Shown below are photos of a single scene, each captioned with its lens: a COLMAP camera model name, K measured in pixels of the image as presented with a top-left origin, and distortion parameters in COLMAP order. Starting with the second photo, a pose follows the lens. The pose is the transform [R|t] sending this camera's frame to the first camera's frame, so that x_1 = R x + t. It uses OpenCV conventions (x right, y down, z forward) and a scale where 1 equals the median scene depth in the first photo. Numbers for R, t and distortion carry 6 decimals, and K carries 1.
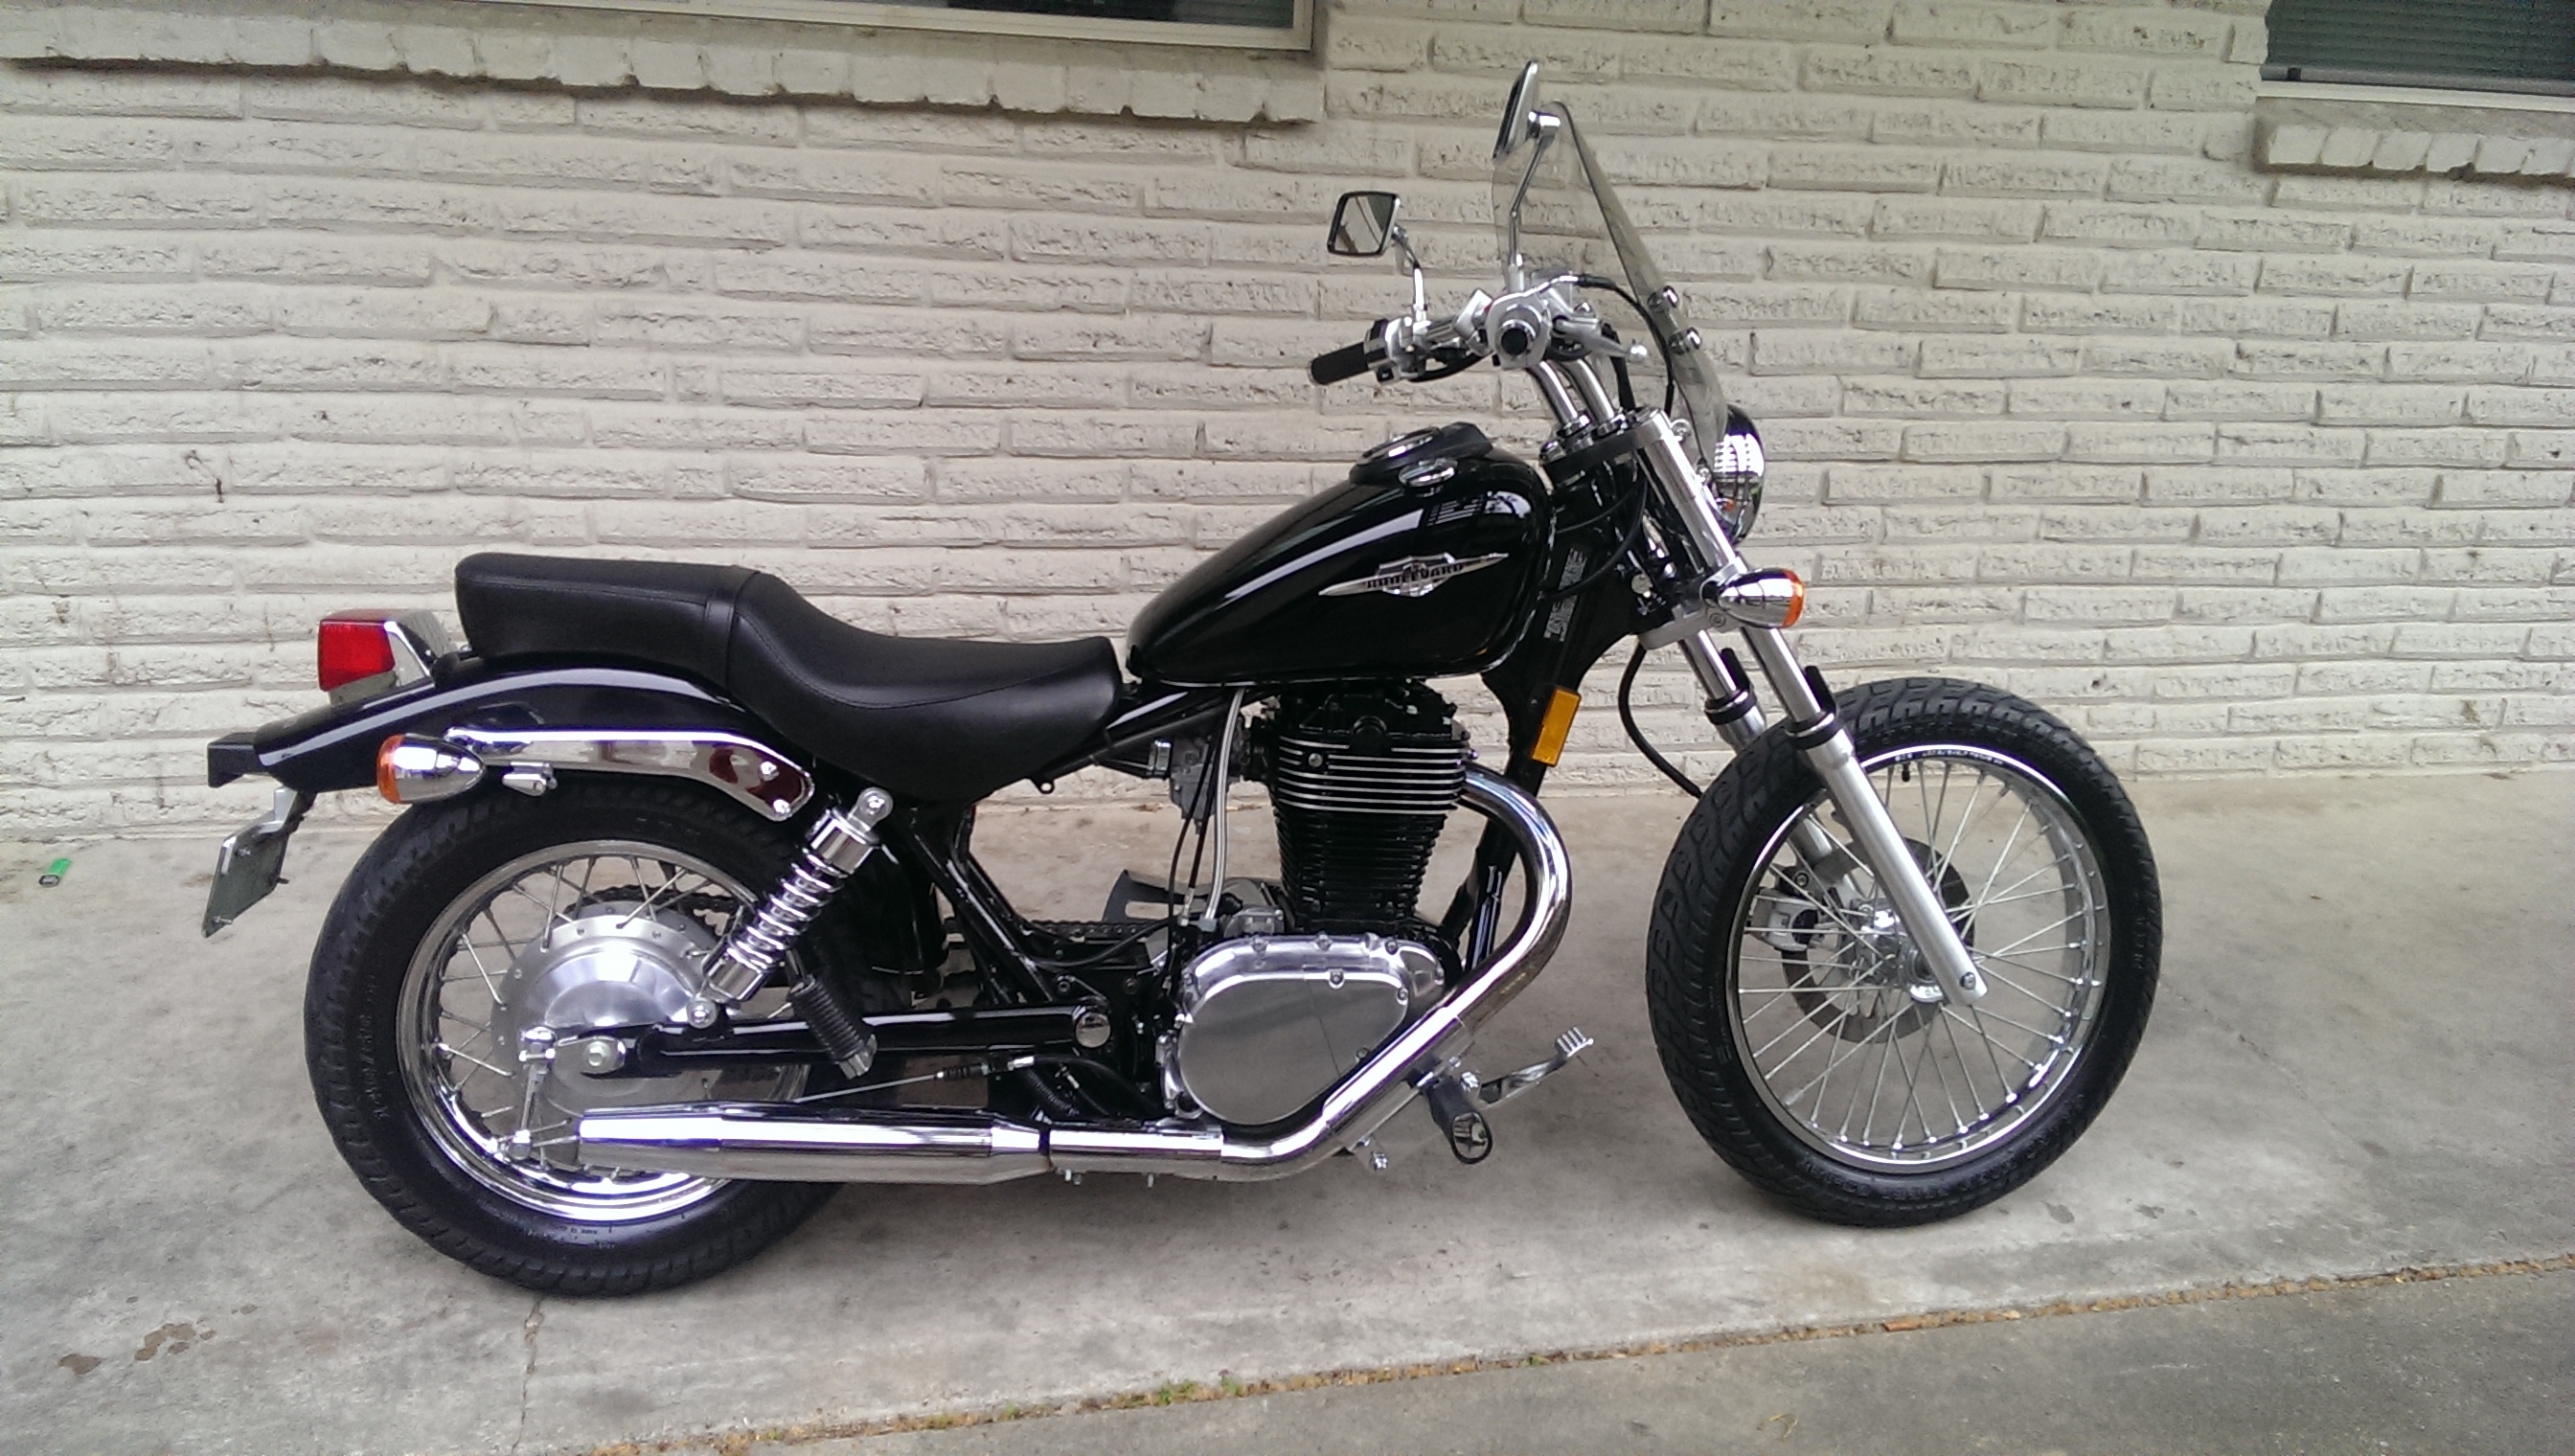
lens RADIAL K [[1826.5, 0, 1275.1], [0, 1826.5, 688.1], [0, 0, 1]] dist [0.078270, -0.117891]
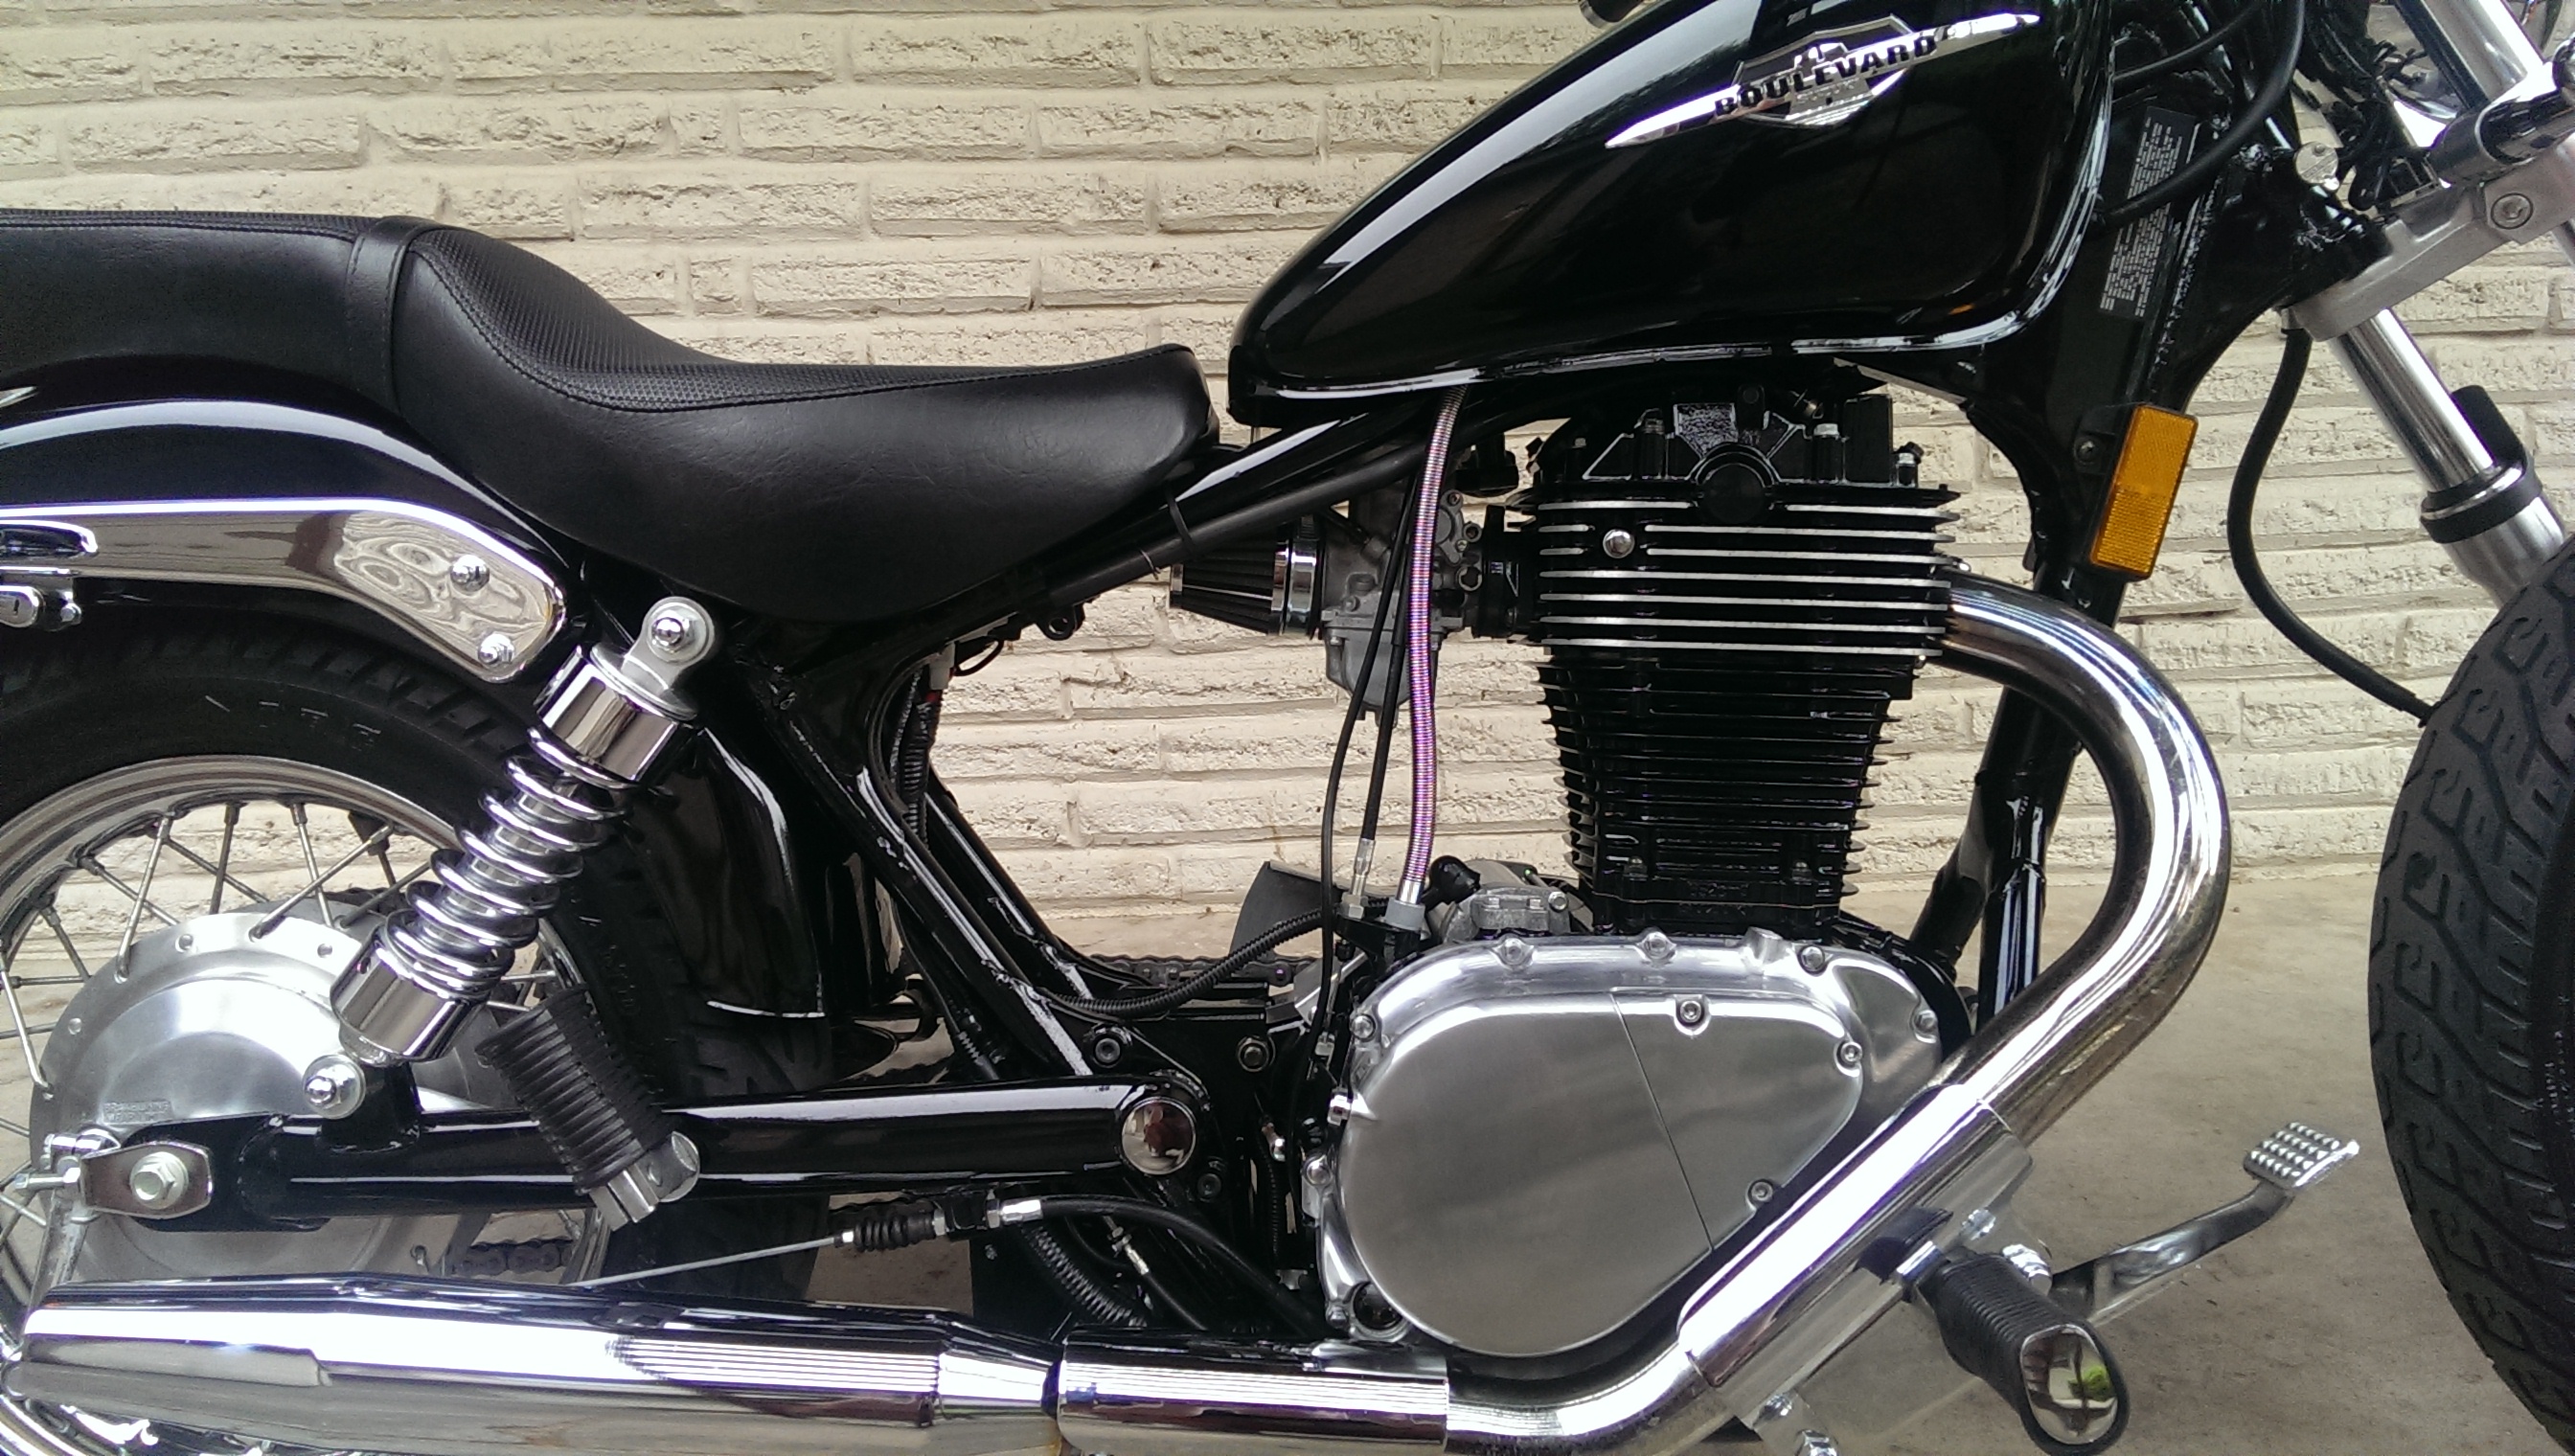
lens RADIAL K [[1826.5, 0, 1275.1], [0, 1826.5, 688.1], [0, 0, 1]] dist [0.078270, -0.117891]
pose [[0.984266, -0.047976, -0.170053, 0.009915], [0.021526, 0.987822, -0.154094, 0.104703], [0.175375, 0.148009, 0.973312, 0.383128]]
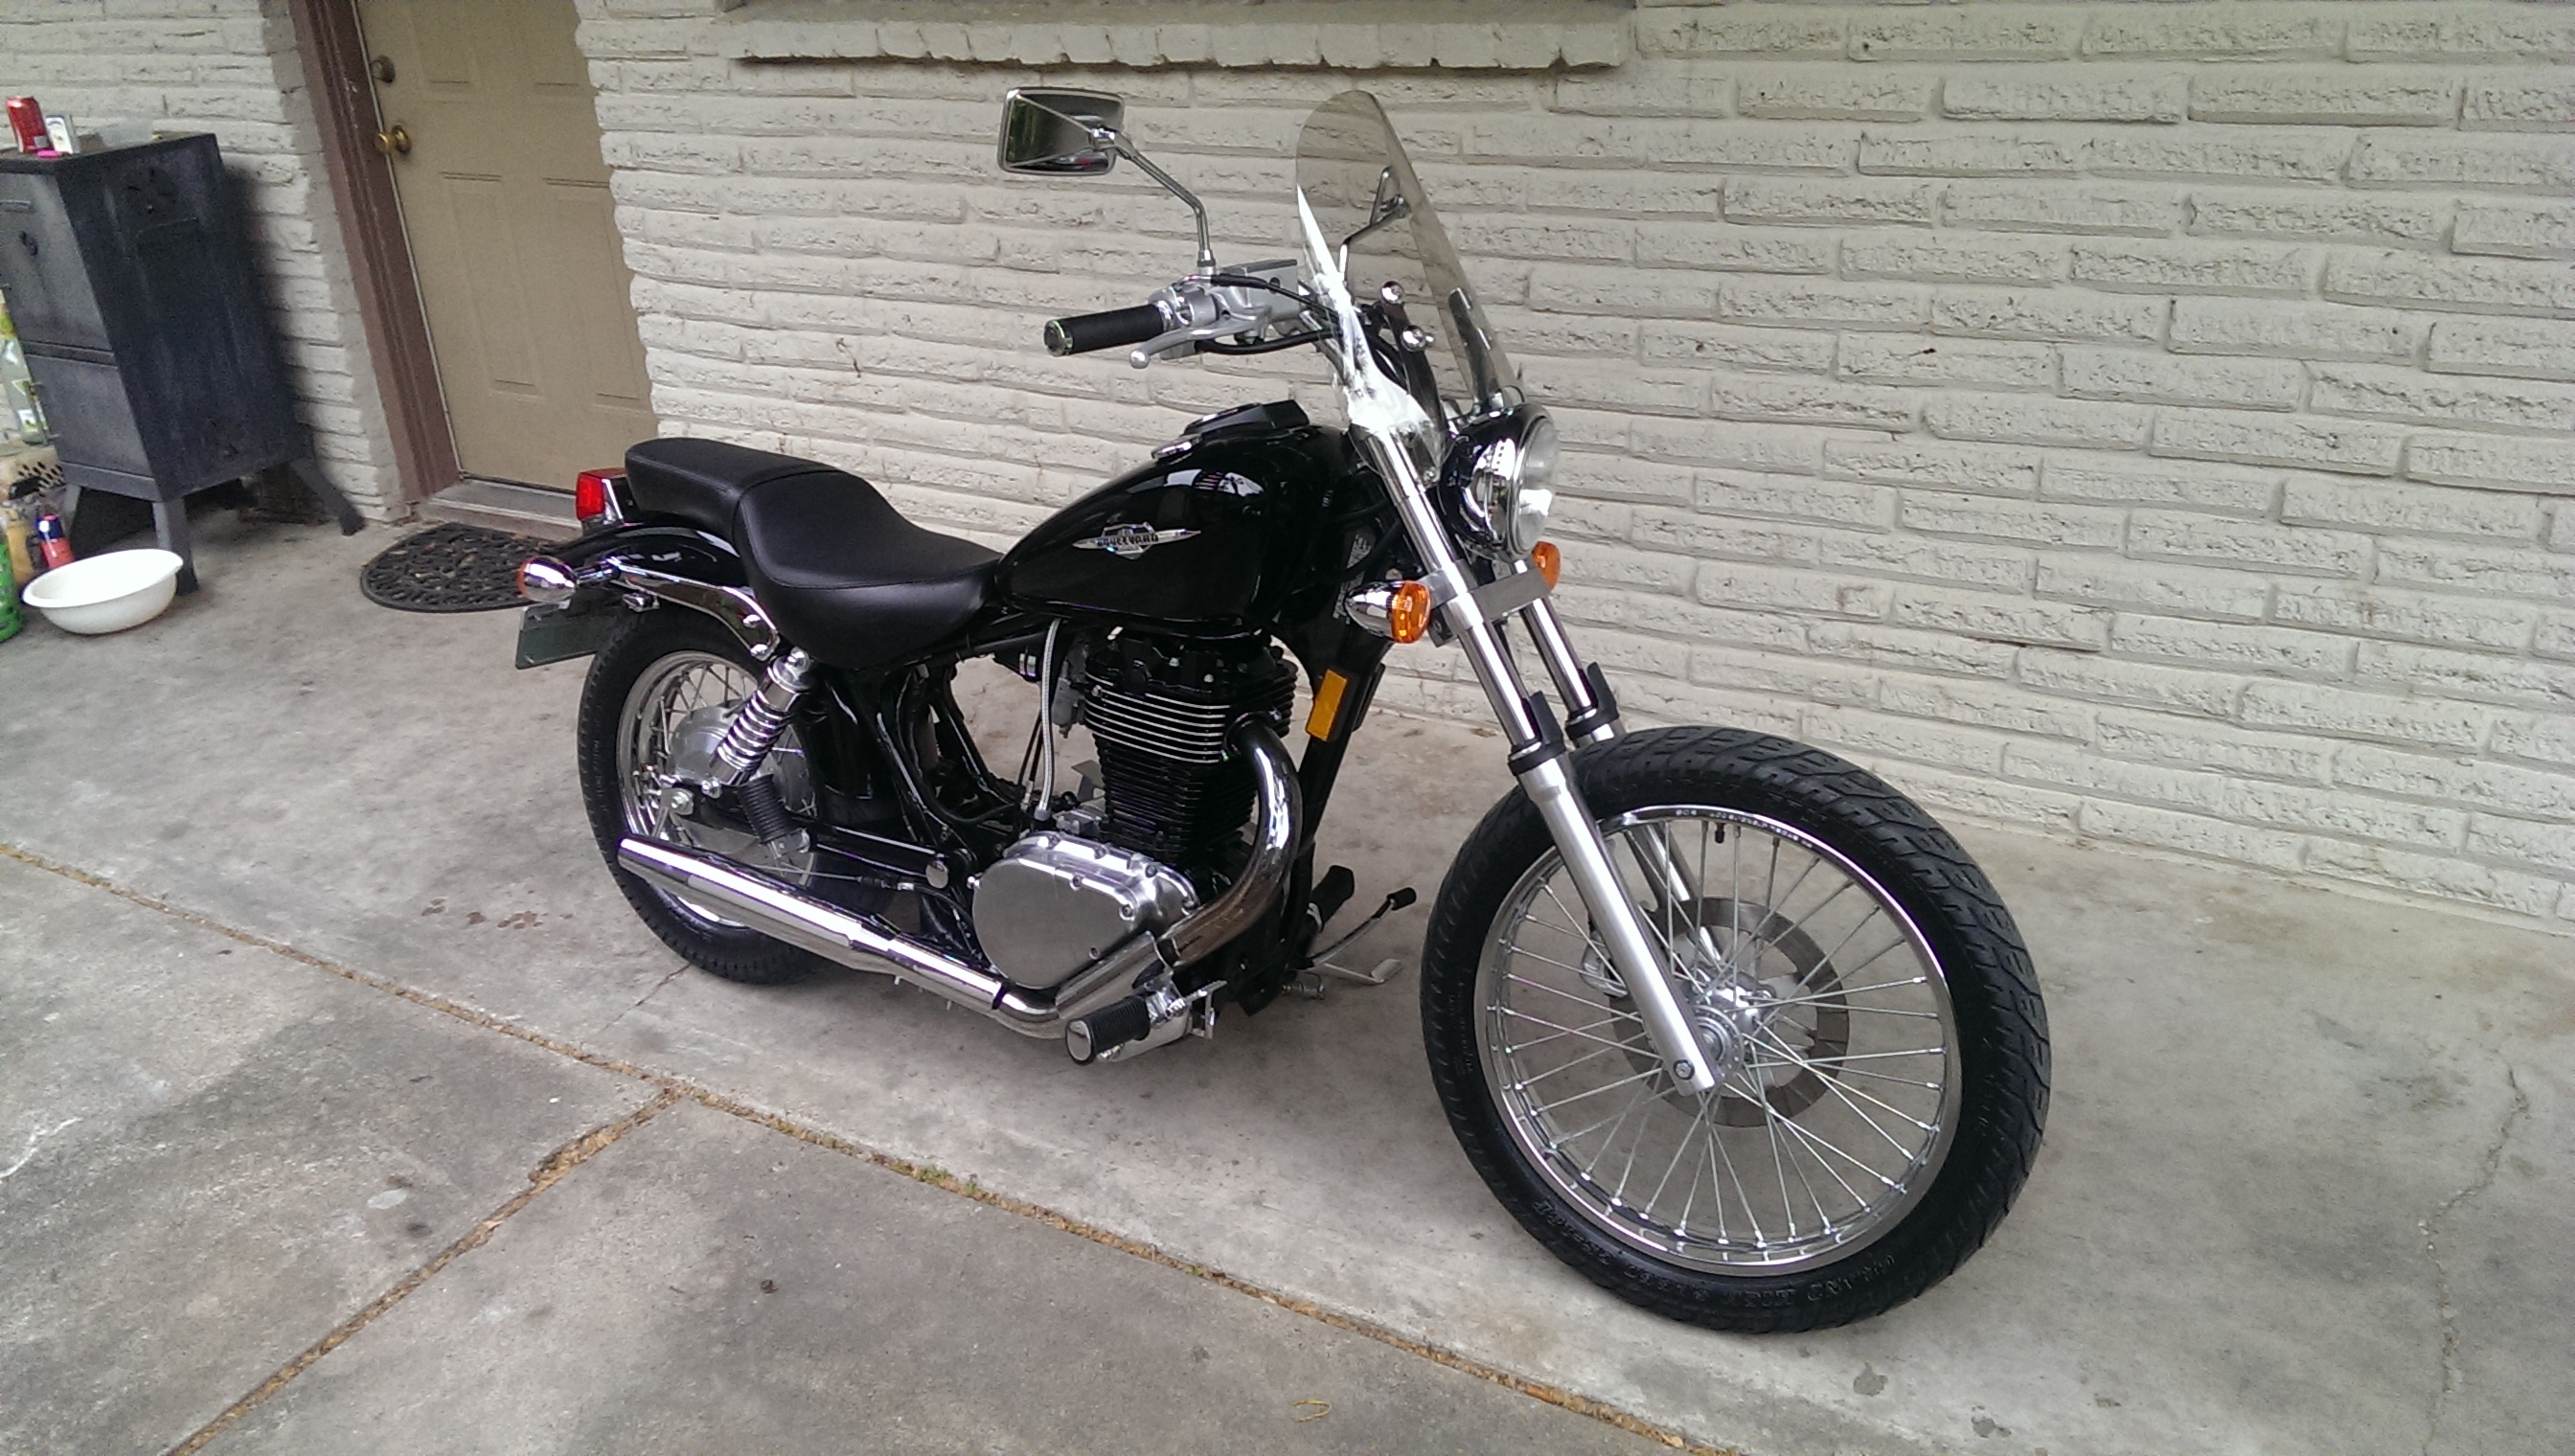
lens RADIAL K [[1826.5, 0, 1275.1], [0, 1826.5, 688.1], [0, 0, 1]] dist [0.078270, -0.117891]
pose [[0.756796, 0.181243, -0.628021, 0.578149], [-0.137456, 0.983433, 0.118173, -0.077930], [0.639035, -0.003108, 0.769171, 0.142536]]
